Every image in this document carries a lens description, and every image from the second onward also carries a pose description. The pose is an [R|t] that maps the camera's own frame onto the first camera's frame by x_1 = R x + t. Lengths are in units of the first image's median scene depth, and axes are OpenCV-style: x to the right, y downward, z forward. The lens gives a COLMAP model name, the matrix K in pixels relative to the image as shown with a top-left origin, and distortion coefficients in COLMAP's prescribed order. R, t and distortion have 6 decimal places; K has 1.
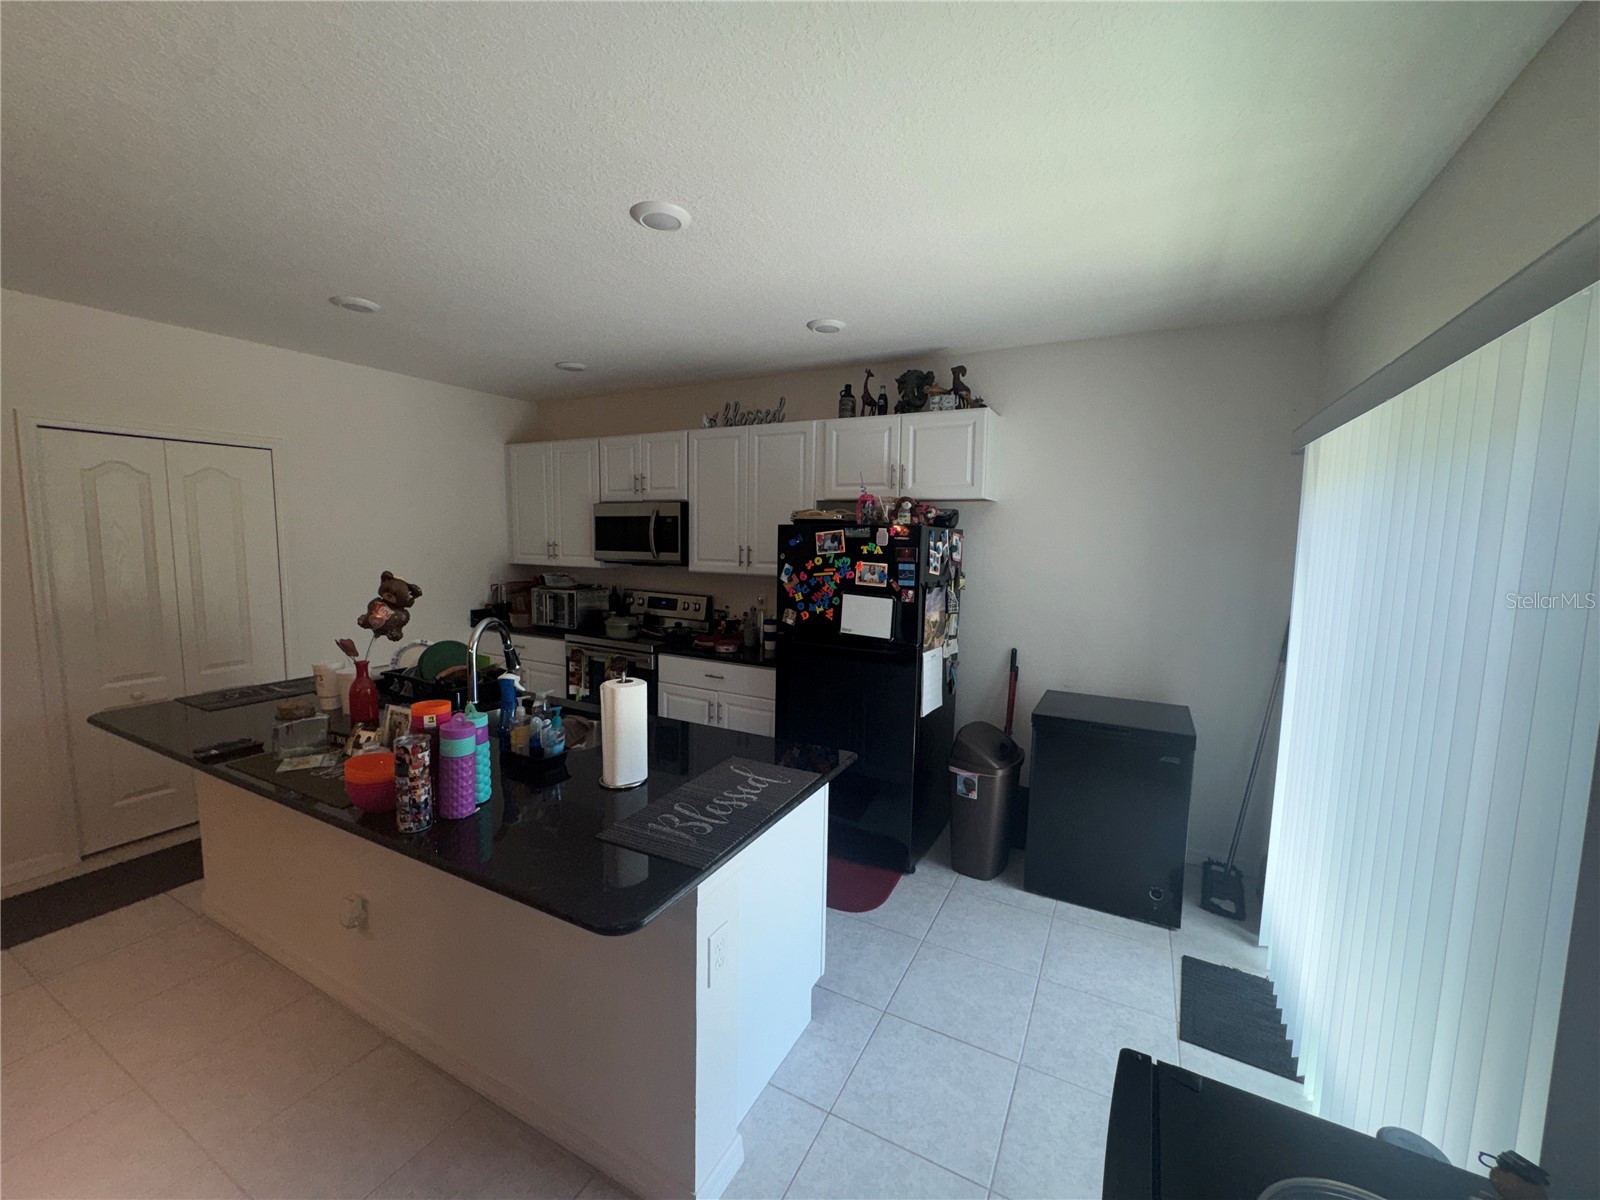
lens RADIAL K [[642.6, 0, 797.8], [0, 642.6, 596.0], [0, 0, 1]] dist [-0.003194, -0.000019]
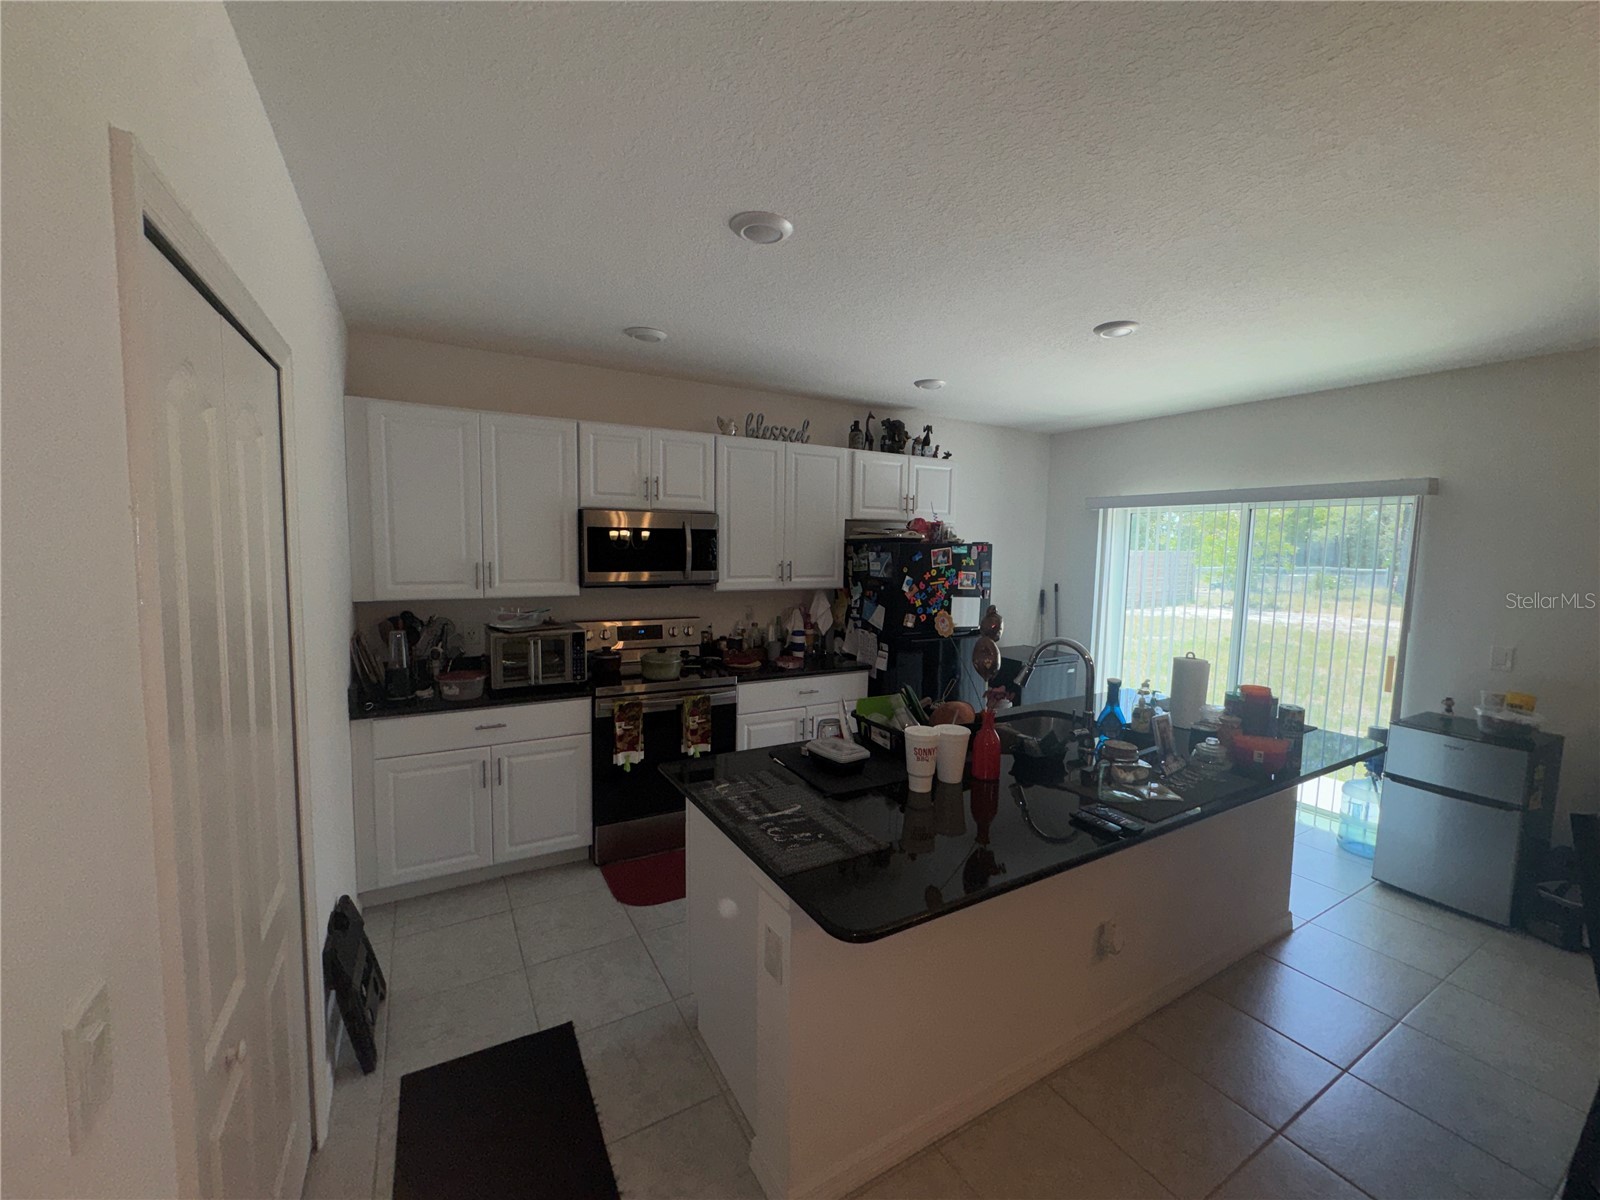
lens RADIAL K [[642.6, 0, 799.6], [0, 642.6, 603.2], [0, 0, 1]] dist [-0.003194, -0.000019]
pose [[0.528247, -0.080171, 0.845297, -1.119679], [0.074954, 0.996049, 0.047628, -0.071252], [-0.845776, 0.038199, 0.532169, 0.543929]]
